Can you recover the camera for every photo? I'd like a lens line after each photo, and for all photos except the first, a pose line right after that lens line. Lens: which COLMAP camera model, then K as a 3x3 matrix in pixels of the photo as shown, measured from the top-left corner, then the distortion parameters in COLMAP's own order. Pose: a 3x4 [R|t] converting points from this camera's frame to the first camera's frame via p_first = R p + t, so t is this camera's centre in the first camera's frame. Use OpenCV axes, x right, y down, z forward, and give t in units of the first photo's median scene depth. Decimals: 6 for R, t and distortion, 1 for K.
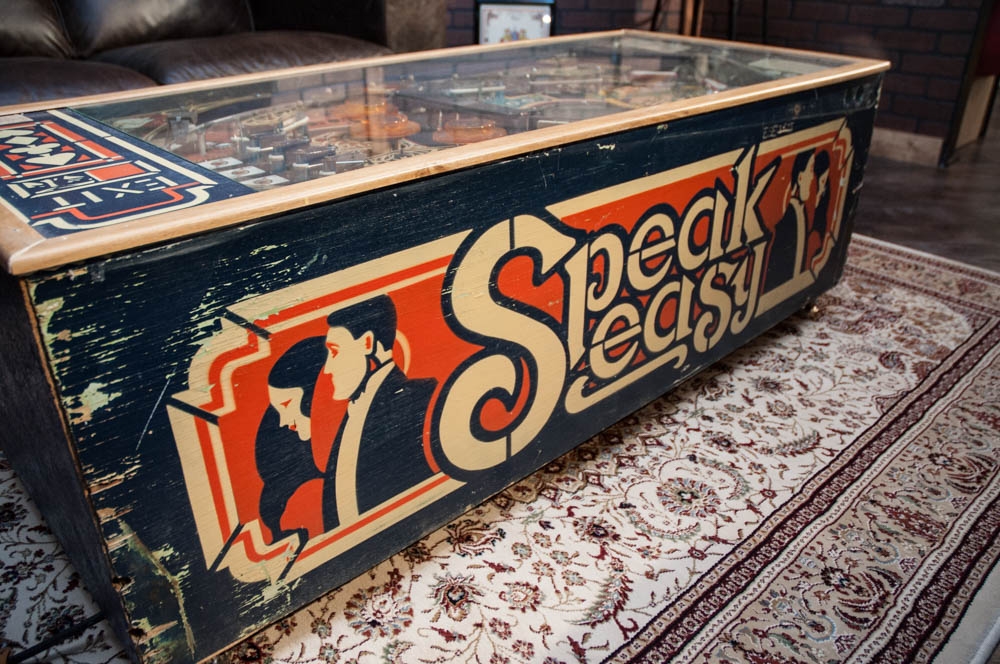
lens RADIAL K [[786.6, 0, 500.0], [0, 786.6, 332.0], [0, 0, 1]] dist [-0.148959, 0.135645]
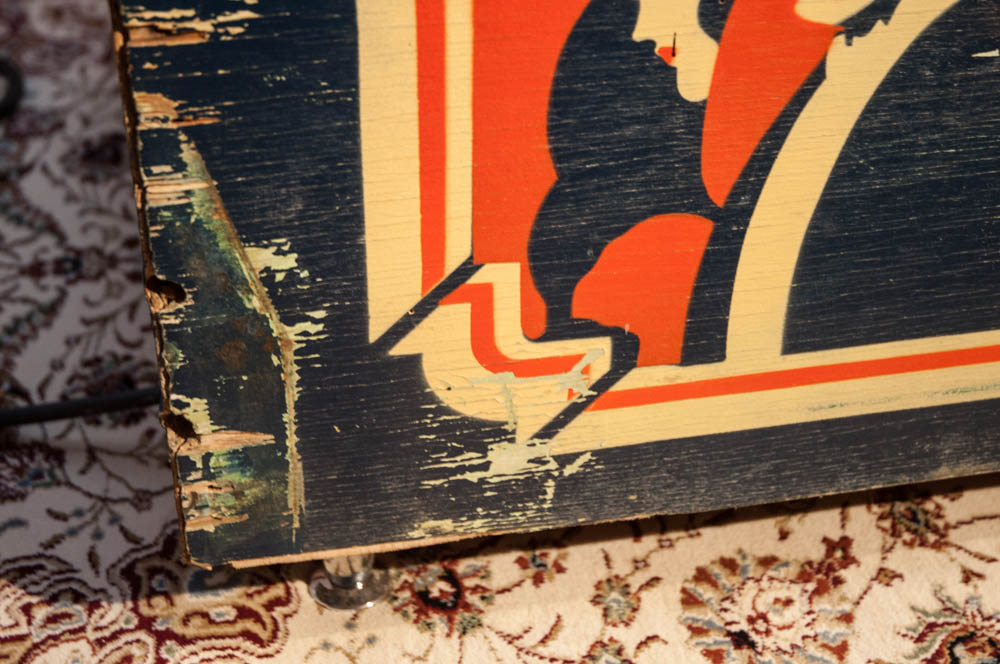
lens RADIAL K [[1696.9, 0, 500.0], [0, 1696.9, 332.0], [0, 0, 1]] dist [0.015749, 0.066390]
pose [[0.857366, 0.314421, -0.407509, 0.037960], [-0.250576, 0.946545, 0.203134, 0.098295], [0.449595, -0.072048, 0.890322, 0.215025]]
